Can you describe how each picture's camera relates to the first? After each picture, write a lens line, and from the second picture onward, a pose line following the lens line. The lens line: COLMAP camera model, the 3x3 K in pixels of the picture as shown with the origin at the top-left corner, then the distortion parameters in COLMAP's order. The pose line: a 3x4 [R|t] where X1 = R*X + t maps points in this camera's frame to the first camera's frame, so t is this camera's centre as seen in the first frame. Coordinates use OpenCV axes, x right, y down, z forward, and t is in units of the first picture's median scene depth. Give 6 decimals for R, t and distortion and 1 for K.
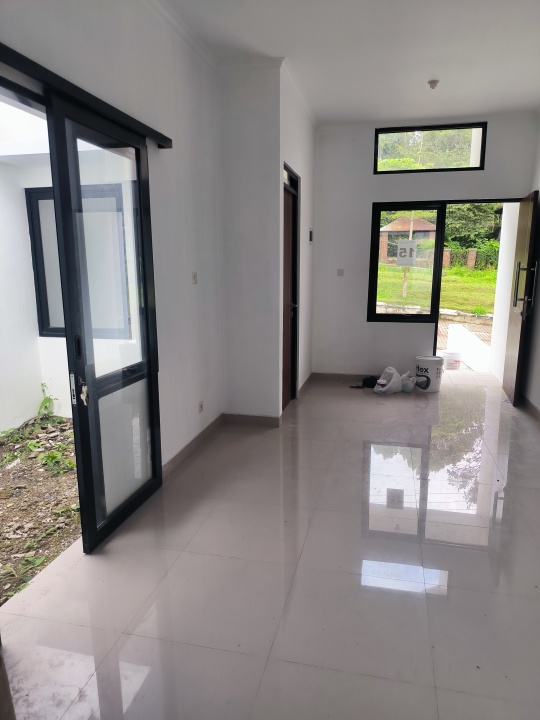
lens RADIAL K [[495.0, 0, 269.6], [0, 495.0, 360.4], [0, 0, 1]] dist [0.032083, -0.022026]
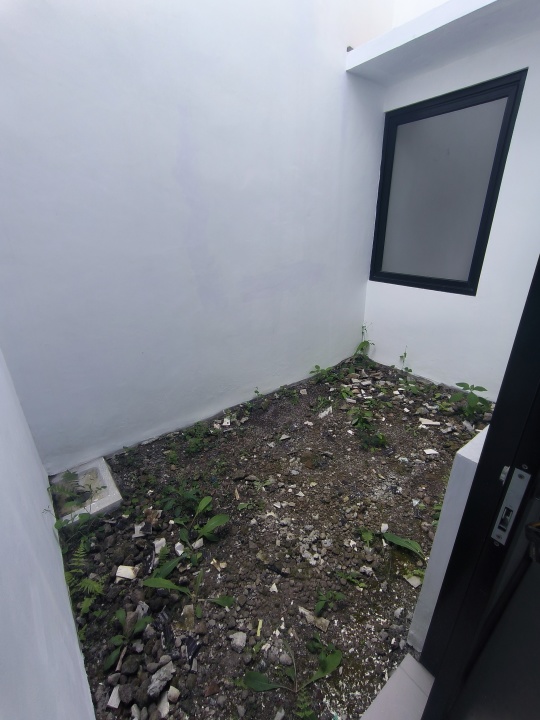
lens RADIAL K [[347.6, 0, 270.0], [0, 347.6, 360.4], [0, 0, 1]] dist [-0.012552, 0.001306]
pose [[0.777980, 0.235623, -0.582433, -0.196878], [-0.120082, 0.965689, 0.230271, -0.032629], [0.616707, -0.109206, 0.779581, 0.359254]]
